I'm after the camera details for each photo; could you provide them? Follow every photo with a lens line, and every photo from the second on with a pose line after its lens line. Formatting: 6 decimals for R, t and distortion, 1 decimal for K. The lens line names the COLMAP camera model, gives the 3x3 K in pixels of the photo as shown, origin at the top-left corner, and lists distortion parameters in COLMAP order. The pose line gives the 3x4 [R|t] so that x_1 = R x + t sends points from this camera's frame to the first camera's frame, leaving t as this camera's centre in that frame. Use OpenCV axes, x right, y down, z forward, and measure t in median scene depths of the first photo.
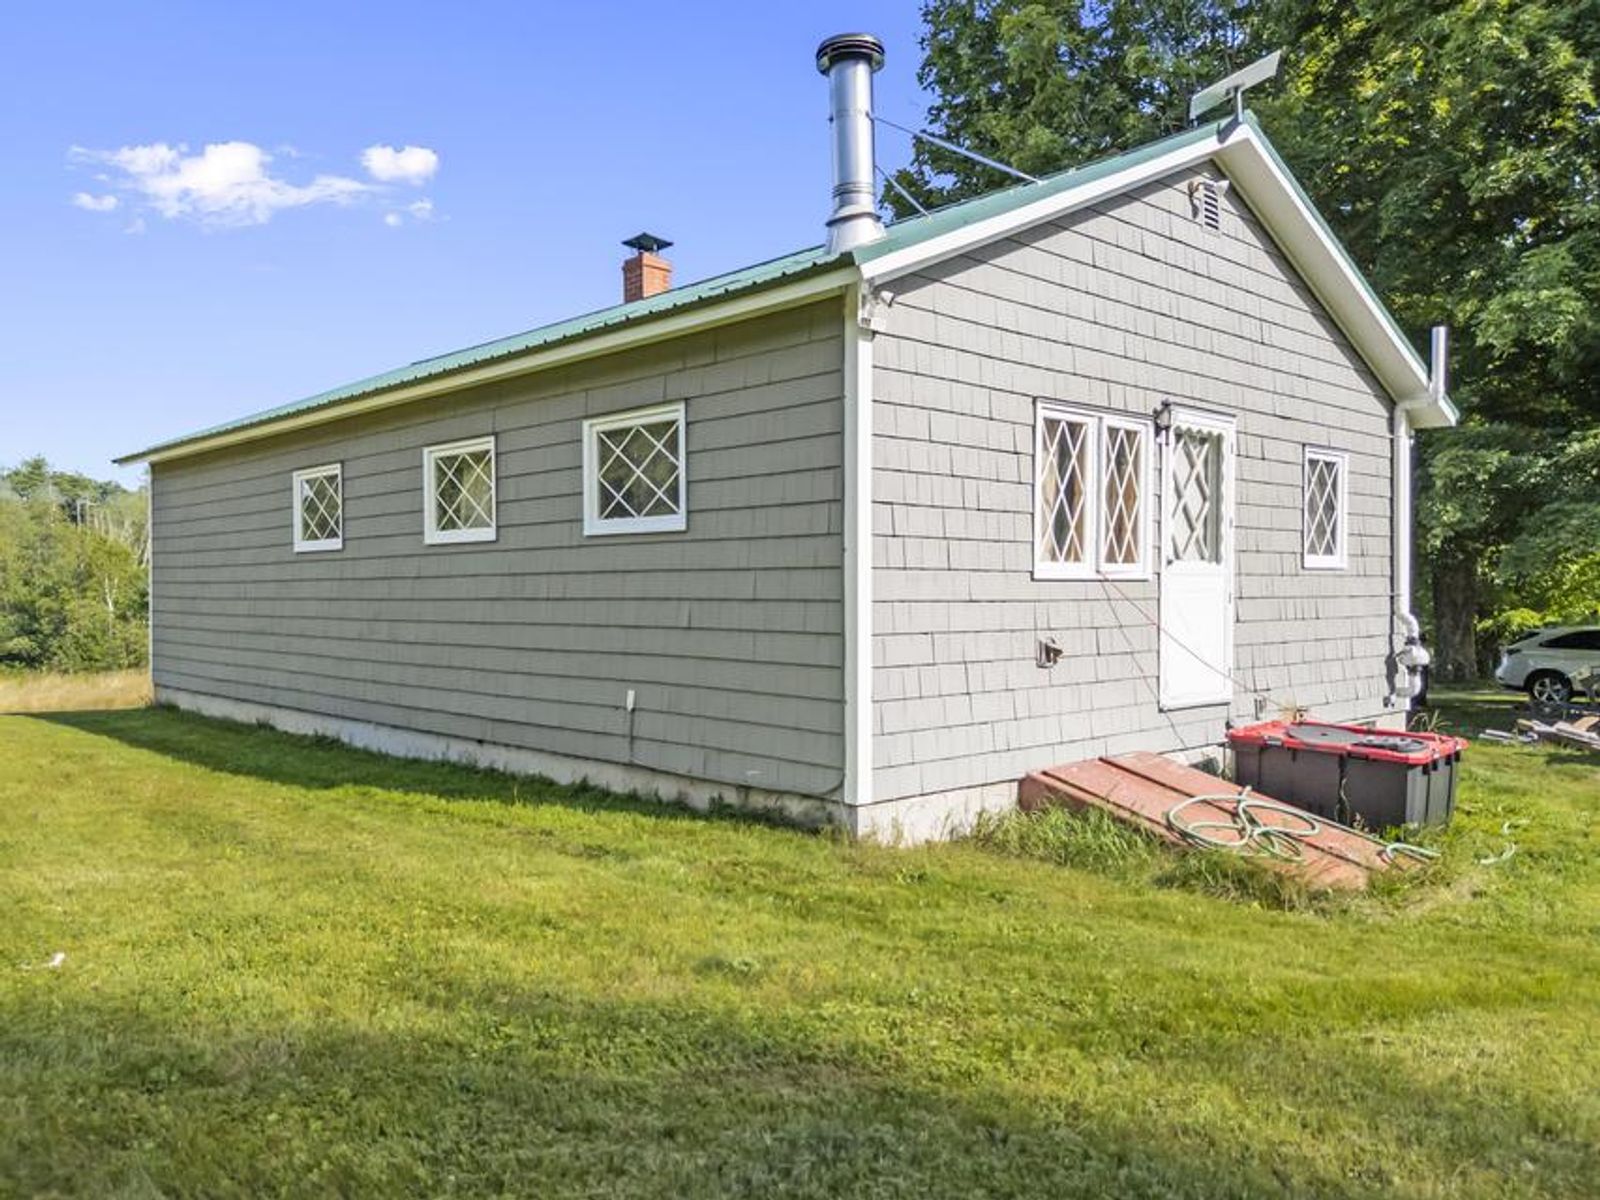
lens RADIAL K [[1221.5, 0, 800.0], [0, 1221.5, 600.0], [0, 0, 1]] dist [0.075820, -0.125423]
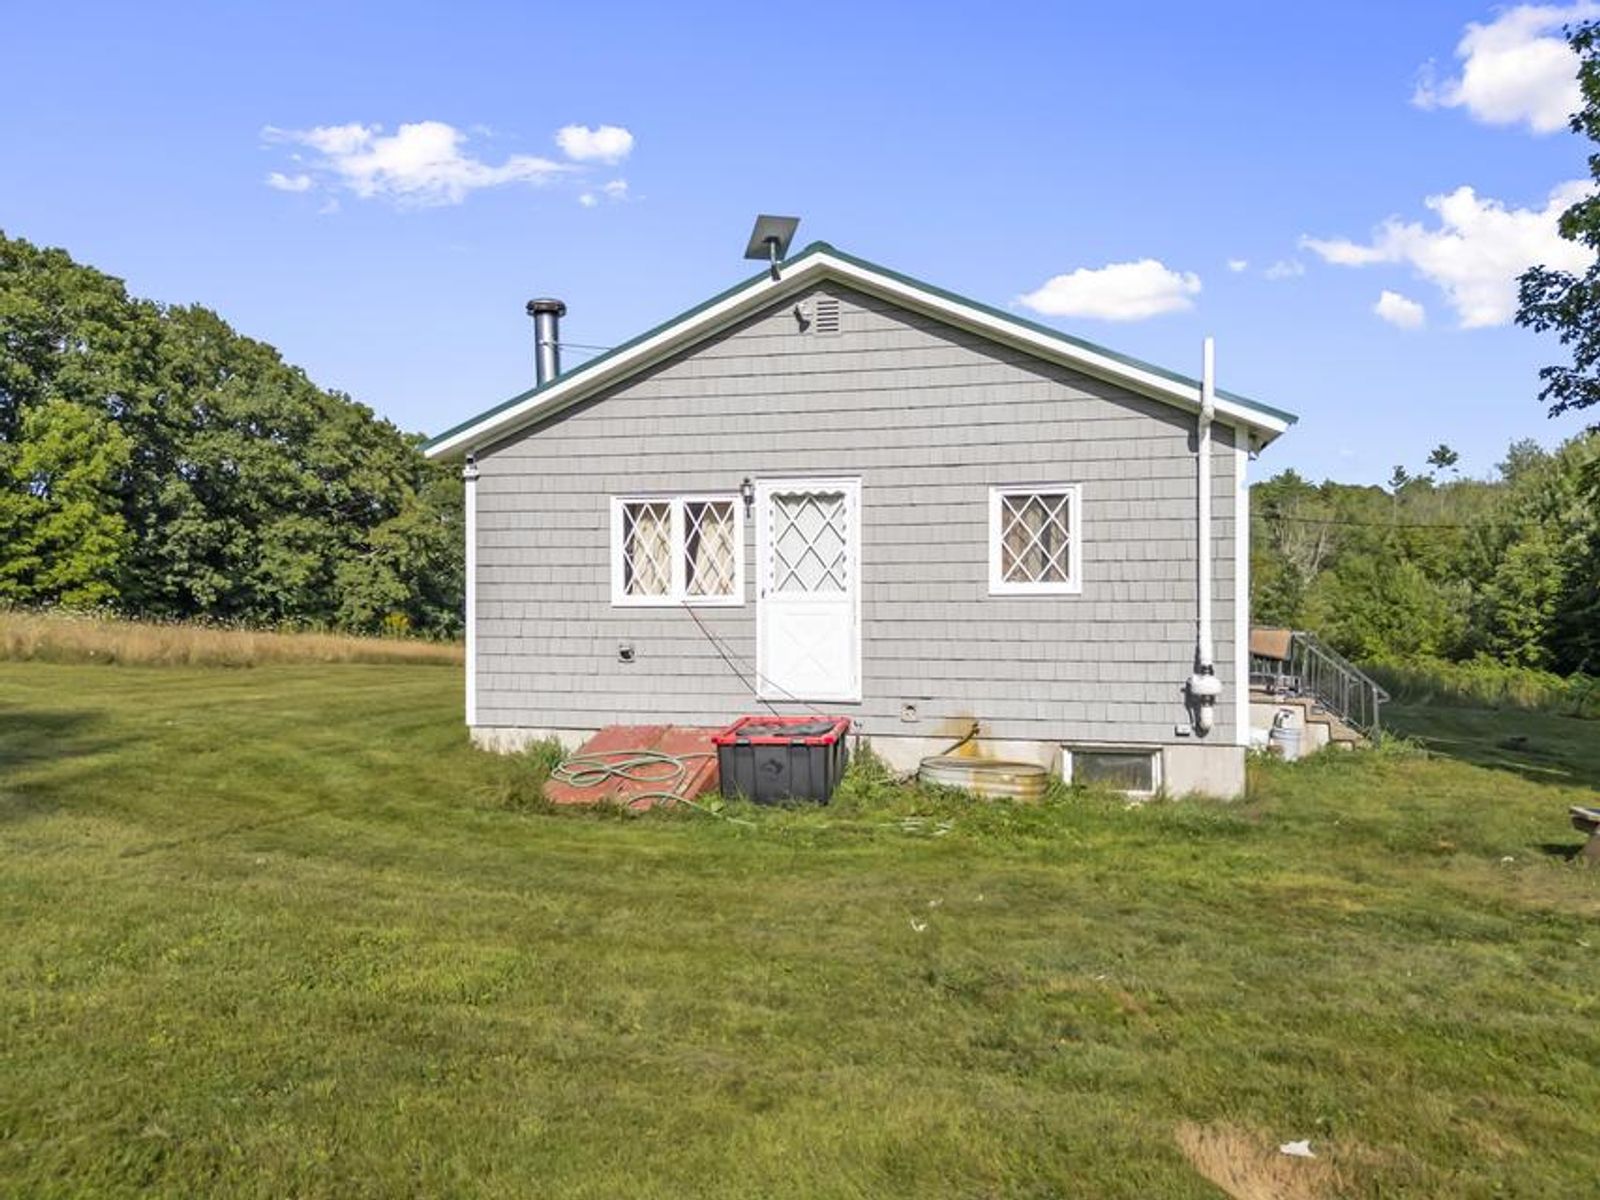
lens RADIAL K [[1221.5, 0, 800.0], [0, 1221.5, 600.0], [0, 0, 1]] dist [0.075820, -0.125423]
pose [[0.541203, 0.001381, -0.840891, 1.437552], [-0.006921, 0.999972, -0.002812, -0.020482], [0.840864, 0.007342, 0.541197, 0.299533]]
